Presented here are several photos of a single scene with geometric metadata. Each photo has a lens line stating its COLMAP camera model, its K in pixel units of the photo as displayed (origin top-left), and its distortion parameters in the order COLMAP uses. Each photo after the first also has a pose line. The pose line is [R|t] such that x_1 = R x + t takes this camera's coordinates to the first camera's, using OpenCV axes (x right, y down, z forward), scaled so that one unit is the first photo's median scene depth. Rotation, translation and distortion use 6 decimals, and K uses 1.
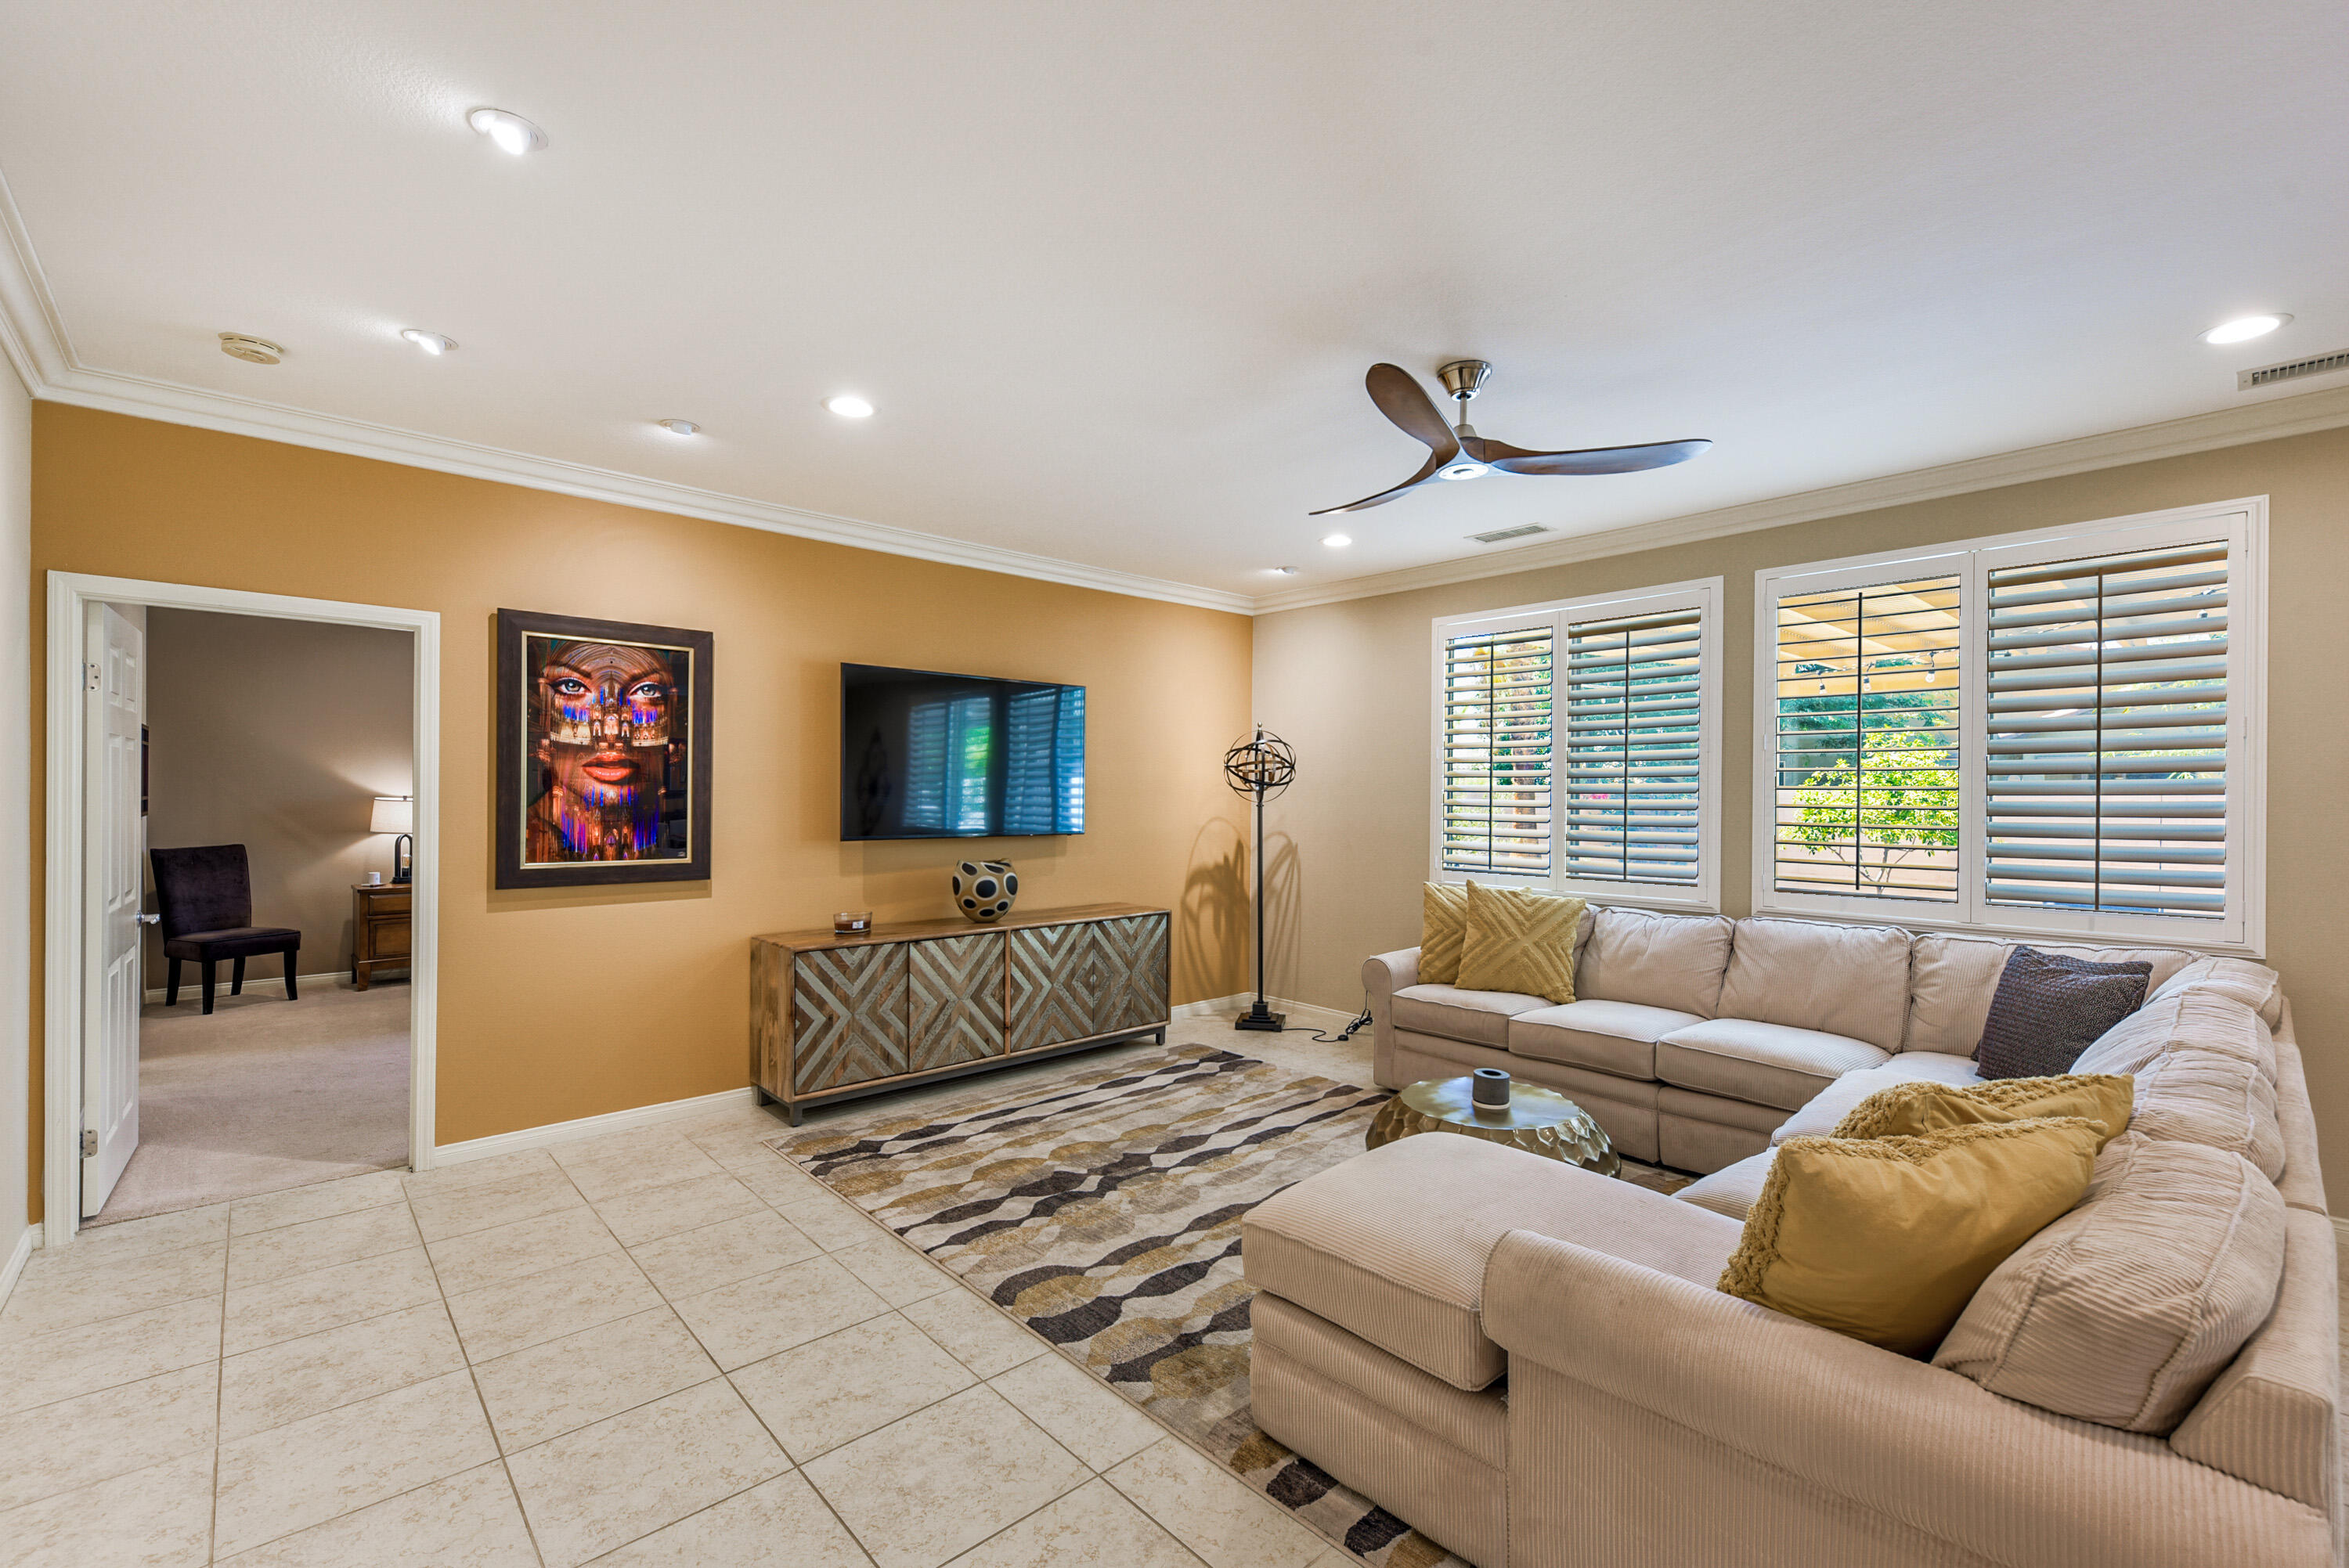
lens RADIAL K [[1012.5, 0, 1170.8], [0, 1012.5, 796.2], [0, 0, 1]] dist [0.012209, -0.004575]
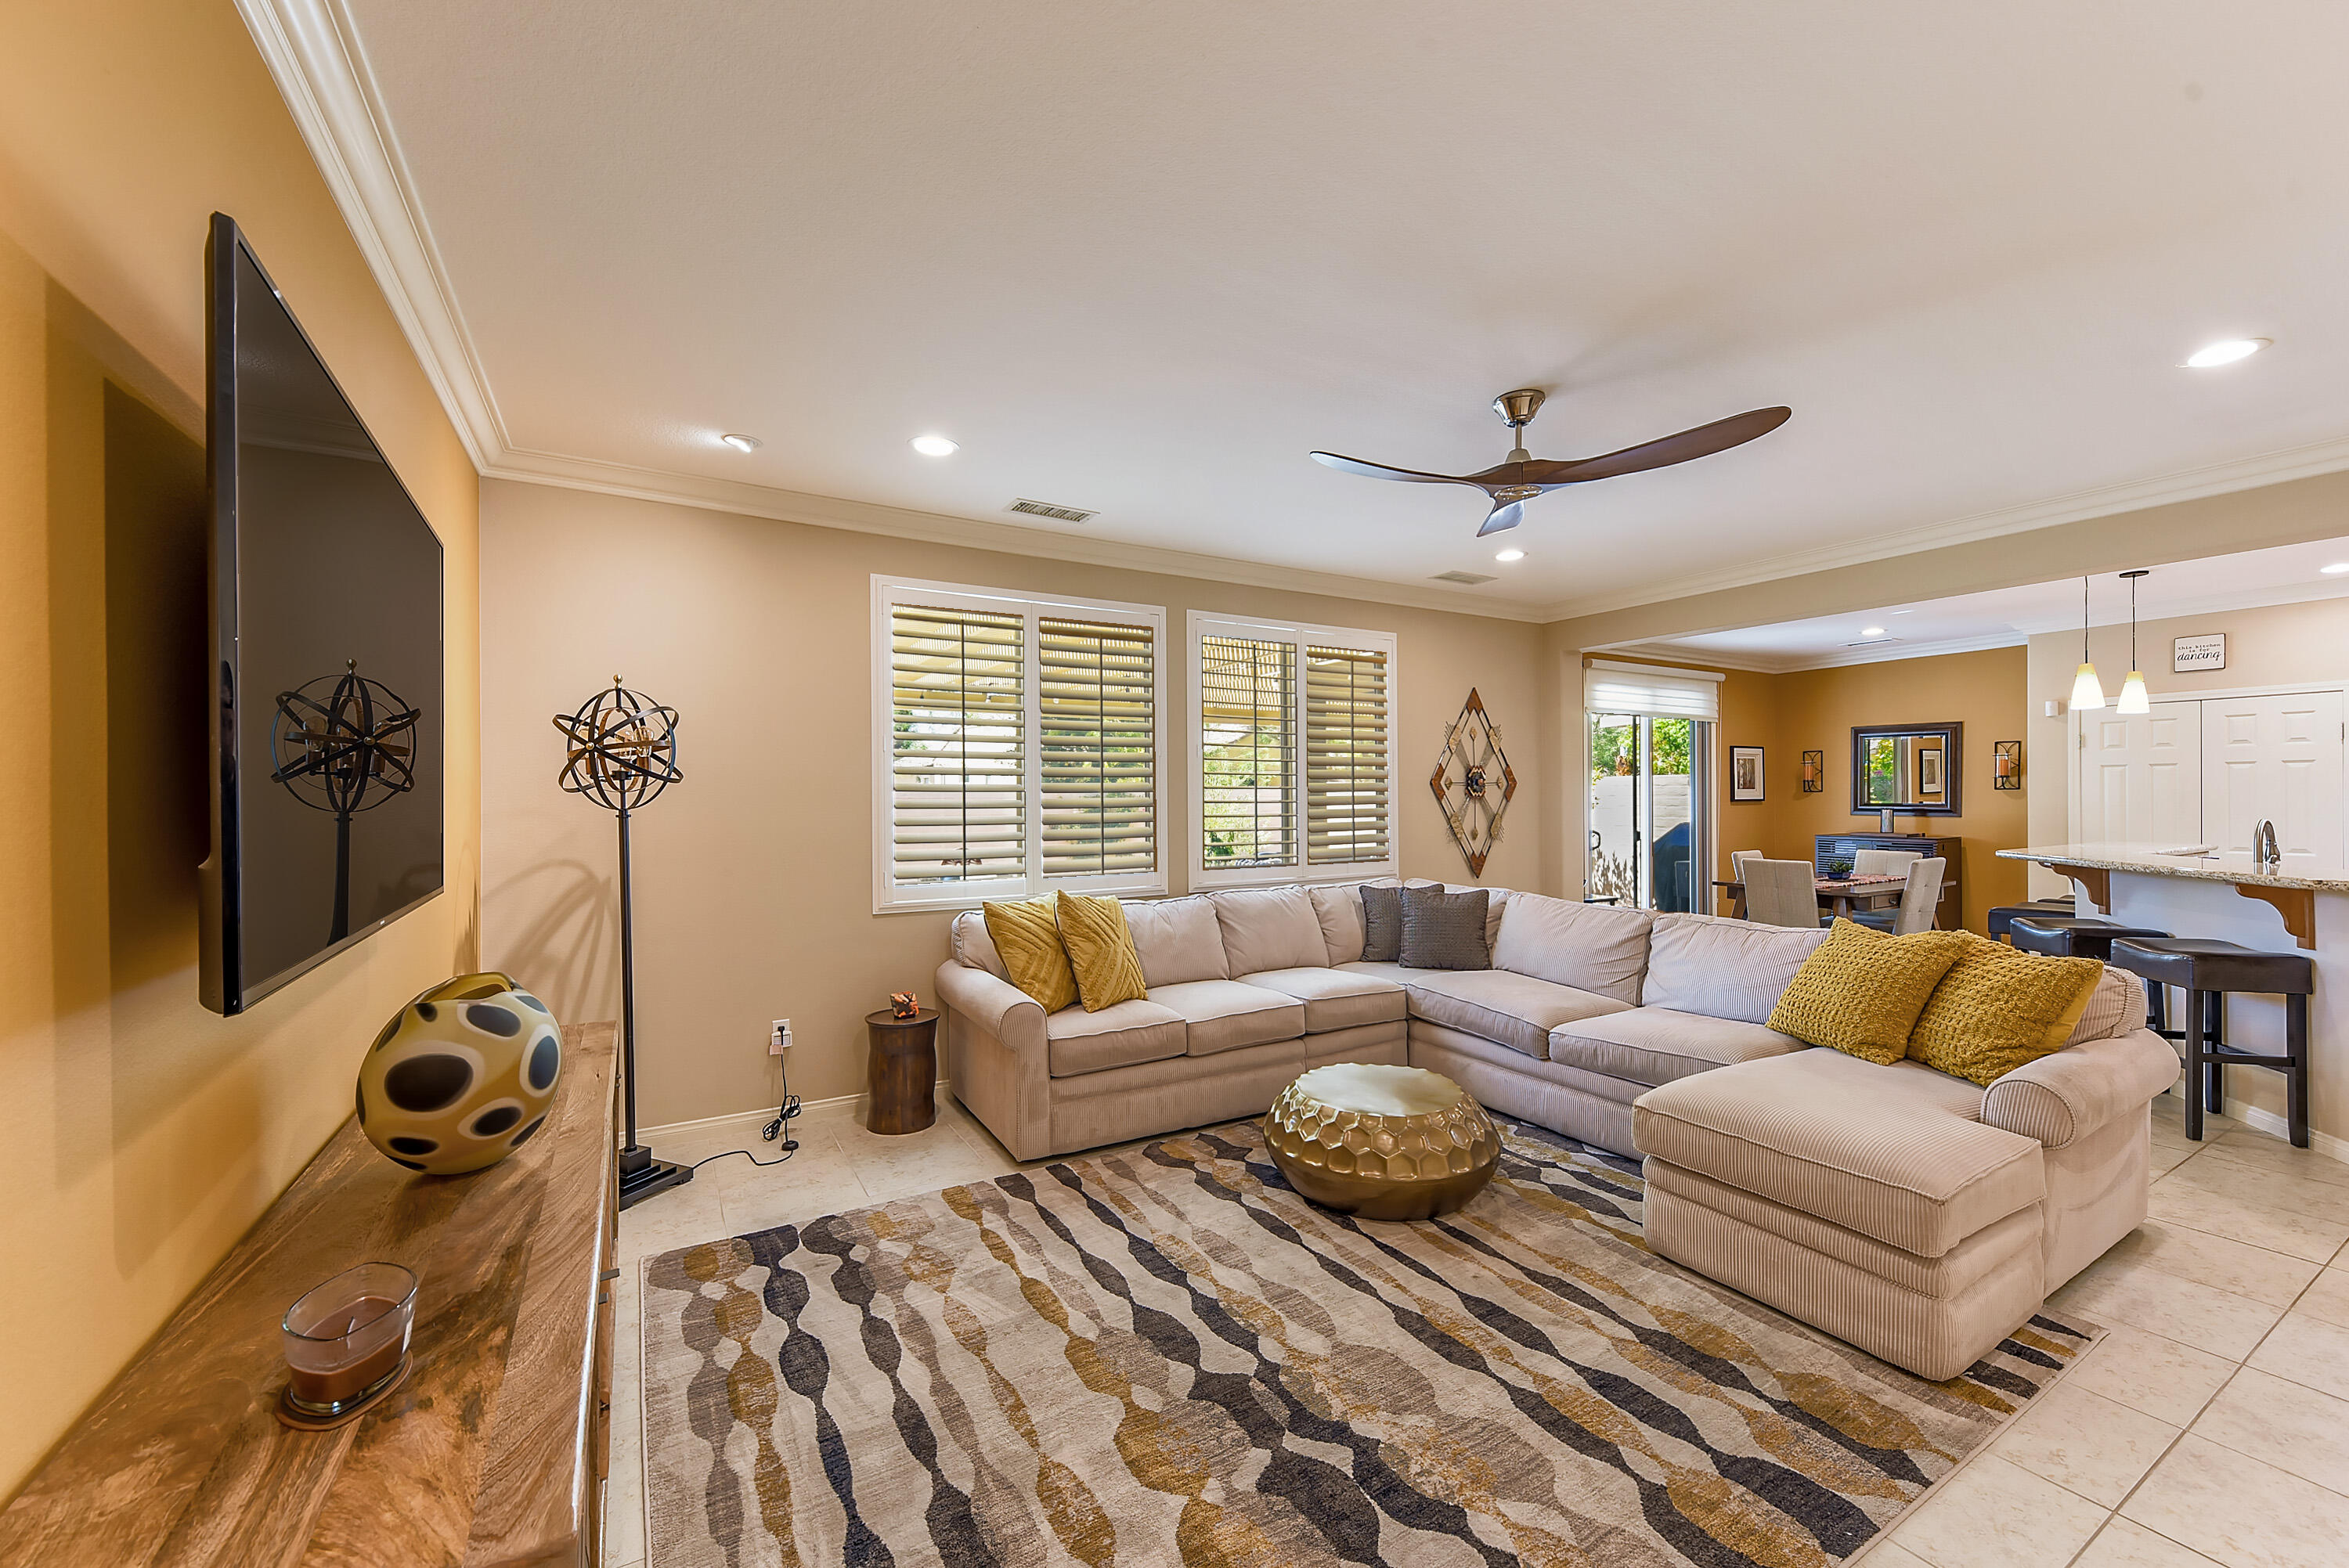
lens RADIAL K [[915.6, 0, 1169.0], [0, 915.6, 797.8], [0, 0, 1]] dist [0.002414, -0.000017]
pose [[0.200144, -0.010011, 0.979715, -0.499652], [0.007403, 0.999935, 0.008705, -0.005092], [-0.979738, 0.005511, 0.200206, 0.786077]]
